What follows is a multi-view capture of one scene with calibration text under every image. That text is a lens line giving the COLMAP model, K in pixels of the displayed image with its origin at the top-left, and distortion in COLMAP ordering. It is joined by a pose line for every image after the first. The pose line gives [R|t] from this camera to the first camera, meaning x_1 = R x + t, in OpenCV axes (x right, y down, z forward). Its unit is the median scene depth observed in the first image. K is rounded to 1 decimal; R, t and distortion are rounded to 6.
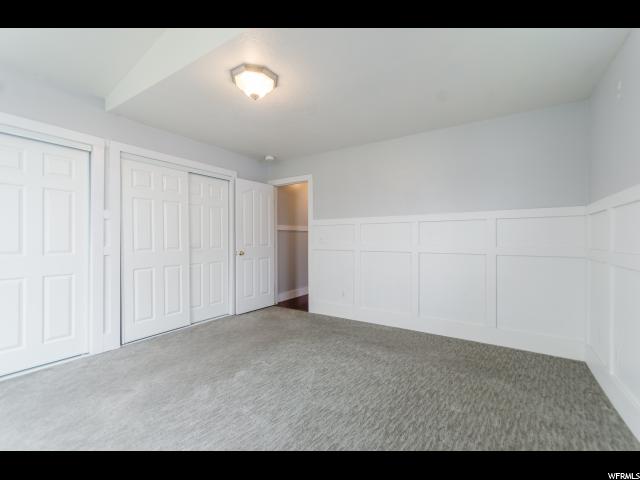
lens RADIAL K [[275.3, 0, 321.3], [0, 275.3, 240.2], [0, 0, 1]] dist [-0.003747, -0.000457]
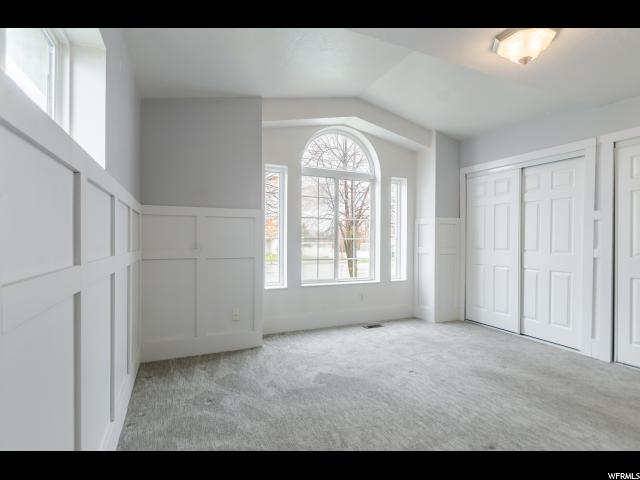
lens RADIAL K [[321.9, 0, 321.3], [0, 321.9, 238.6], [0, 0, 1]] dist [0.000441, 0.000203]
pose [[-0.542576, 0.001828, -0.840005, 0.686446], [-0.003118, 0.999986, 0.004190, -0.014992], [0.840001, 0.004893, -0.542563, 0.809486]]
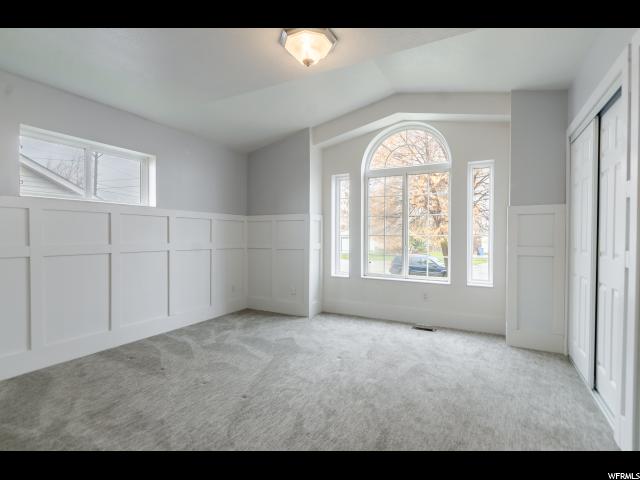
lens RADIAL K [[321.9, 0, 318.9], [0, 321.9, 239.7], [0, 0, 1]] dist [0.000441, 0.000203]
pose [[-0.997569, 0.002753, -0.069638, -0.160872], [0.001994, 0.999938, 0.010962, -0.006226], [0.069664, 0.010796, -0.997512, 1.571768]]
